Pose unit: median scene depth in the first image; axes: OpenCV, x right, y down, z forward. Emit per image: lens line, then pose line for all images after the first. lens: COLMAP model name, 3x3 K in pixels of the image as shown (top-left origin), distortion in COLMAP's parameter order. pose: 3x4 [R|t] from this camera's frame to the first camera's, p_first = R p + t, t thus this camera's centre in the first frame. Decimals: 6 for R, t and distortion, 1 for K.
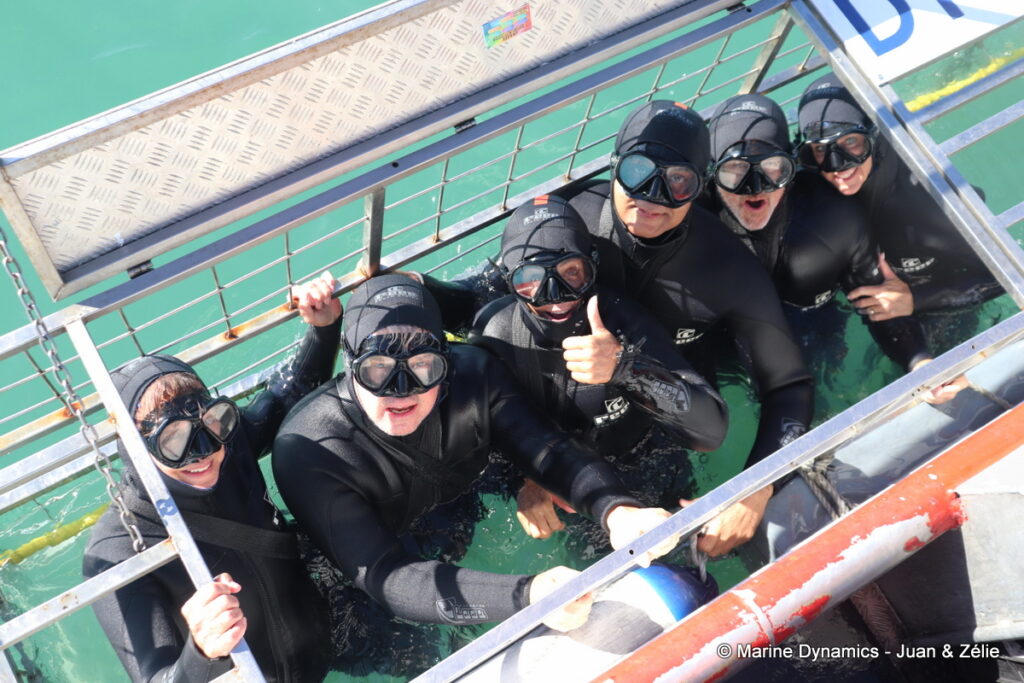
lens RADIAL K [[1091.6, 0, 512.0], [0, 1091.6, 341.5], [0, 0, 1]] dist [0.020321, 0.009205]
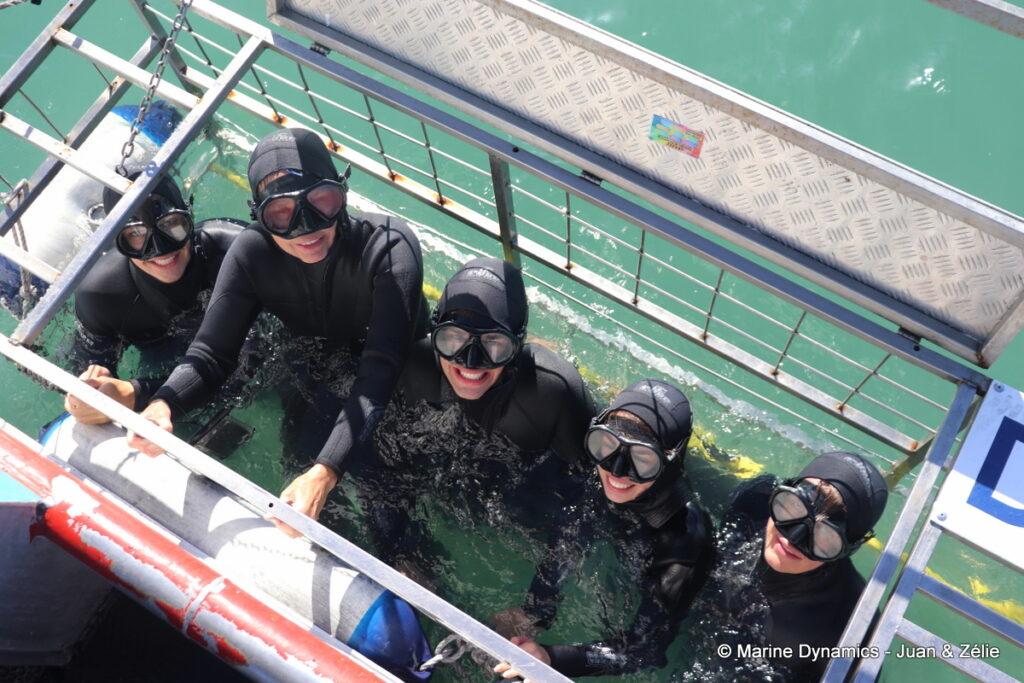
lens RADIAL K [[1056.8, 0, 512.0], [0, 1056.8, 341.5], [0, 0, 1]] dist [-0.025843, 0.003826]
pose [[0.456121, 0.754421, -0.472020, 0.480202], [-0.774000, 0.598065, 0.207949, -0.244798], [0.439179, 0.270493, 0.856712, 0.167047]]
